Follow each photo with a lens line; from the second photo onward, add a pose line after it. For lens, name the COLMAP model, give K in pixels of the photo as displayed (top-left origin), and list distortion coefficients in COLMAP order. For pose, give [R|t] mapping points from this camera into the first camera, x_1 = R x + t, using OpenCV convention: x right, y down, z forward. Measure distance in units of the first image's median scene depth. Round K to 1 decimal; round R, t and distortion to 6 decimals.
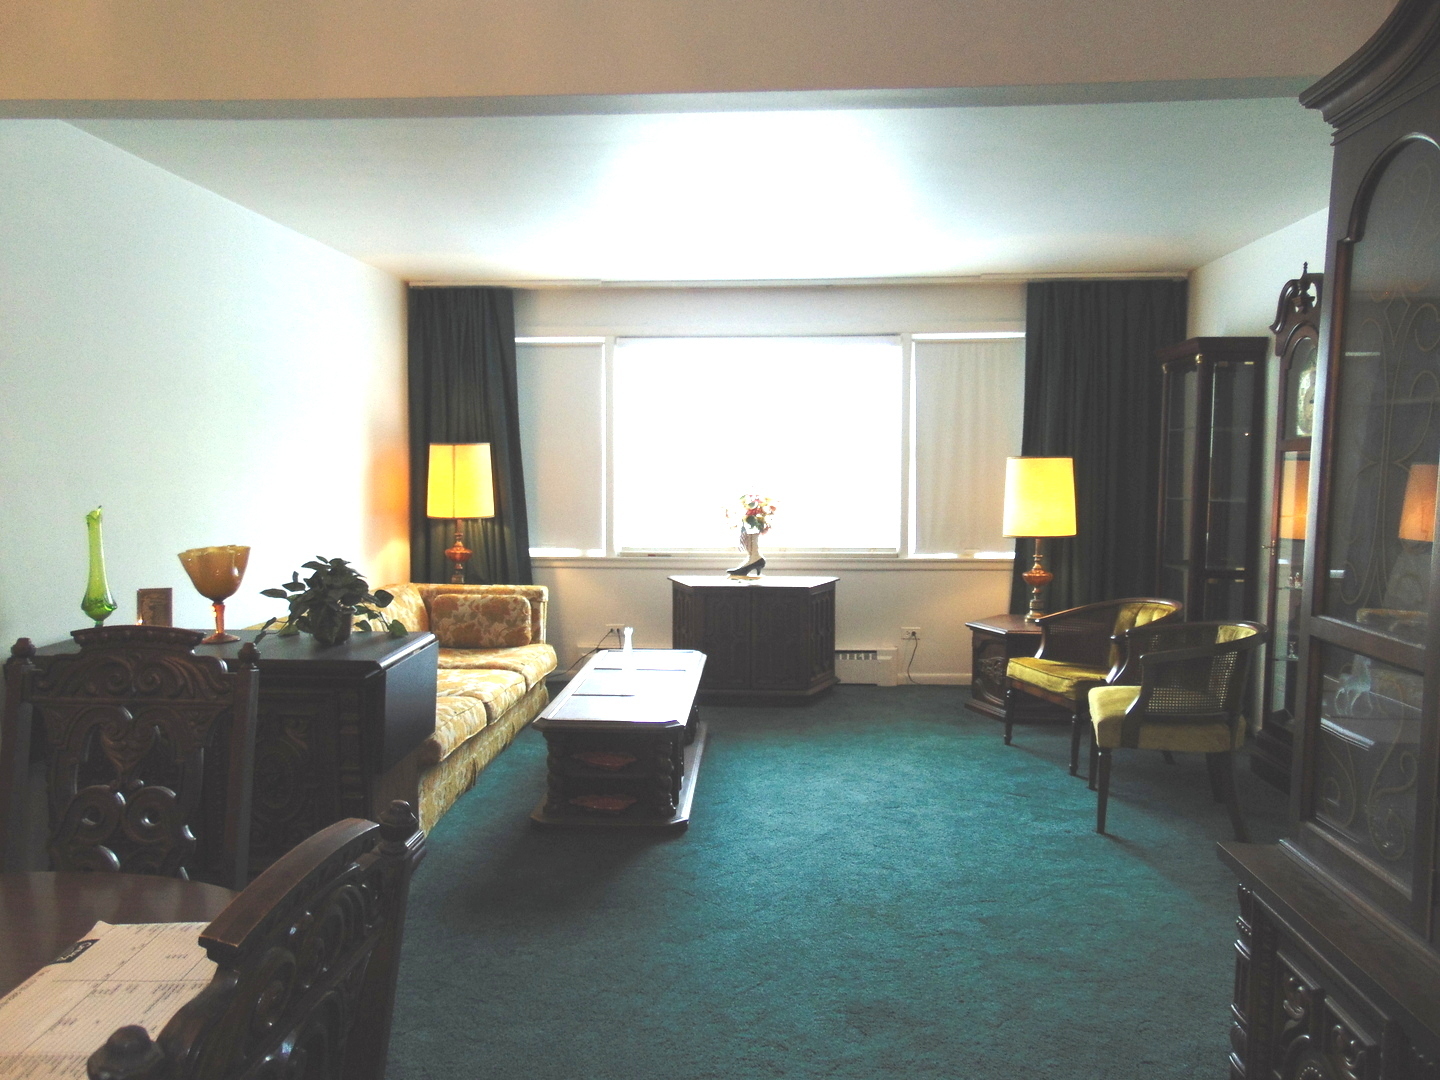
lens RADIAL K [[1083.9, 0, 713.2], [0, 1083.9, 542.4], [0, 0, 1]] dist [-0.044968, 0.094355]
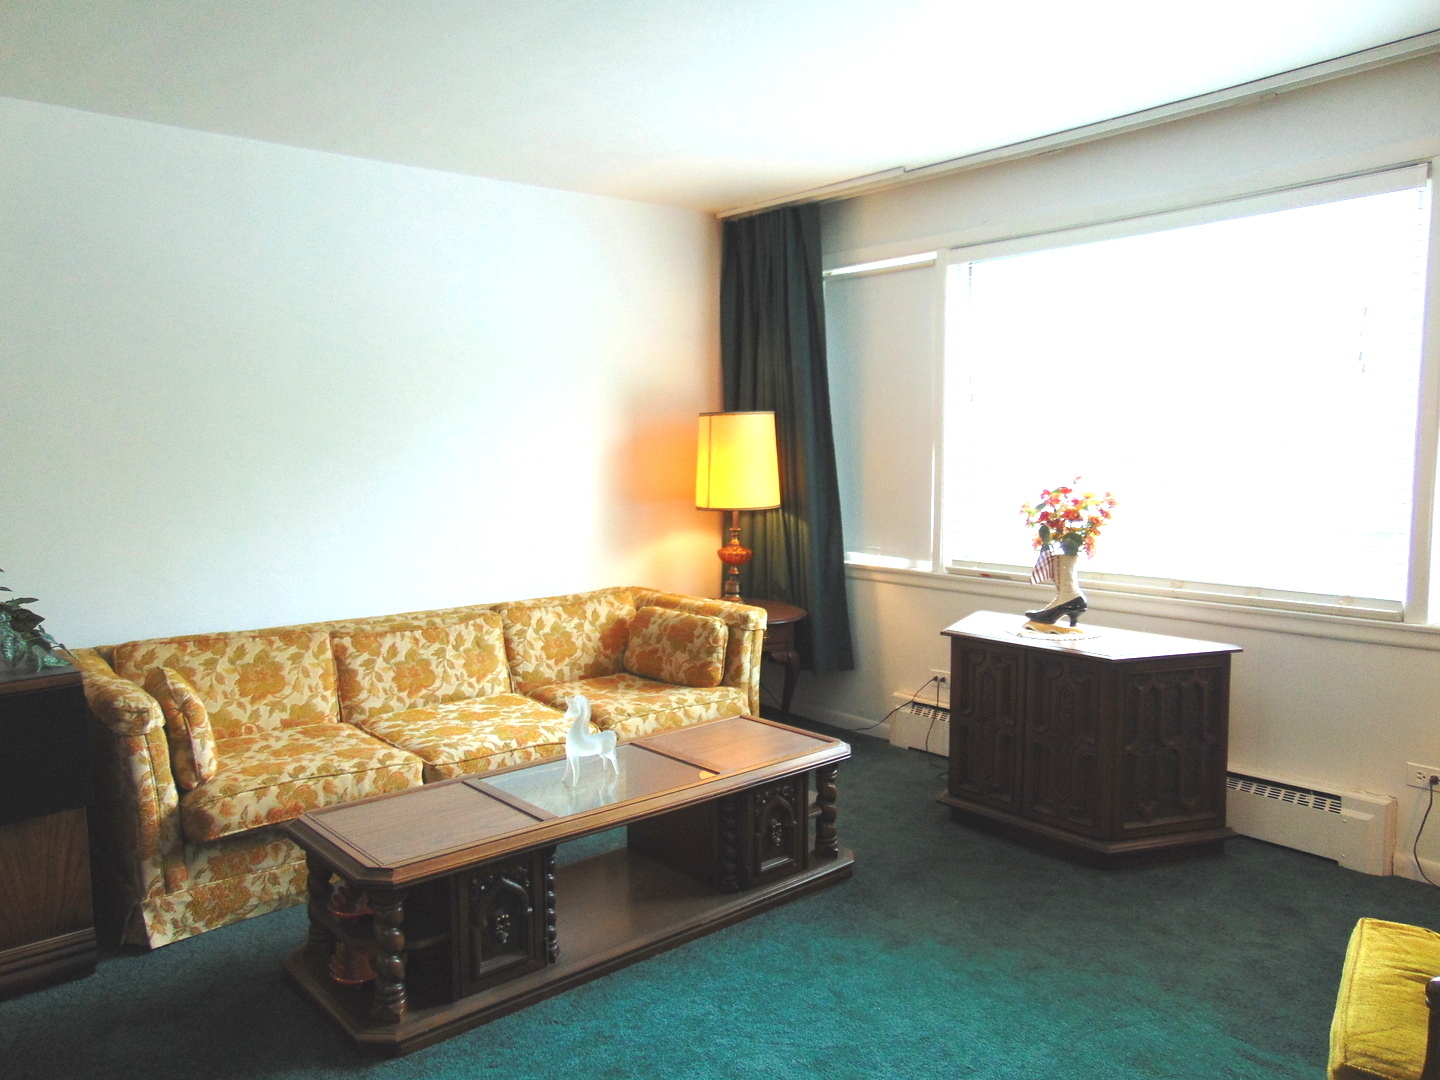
lens RADIAL K [[1083.9, 0, 713.2], [0, 1083.9, 542.4], [0, 0, 1]] dist [-0.044968, 0.094355]
pose [[0.692145, 0.059395, -0.719310, 0.313095], [-0.041621, 0.998234, 0.042378, -0.030348], [0.720557, 0.000607, 0.693395, 0.438770]]
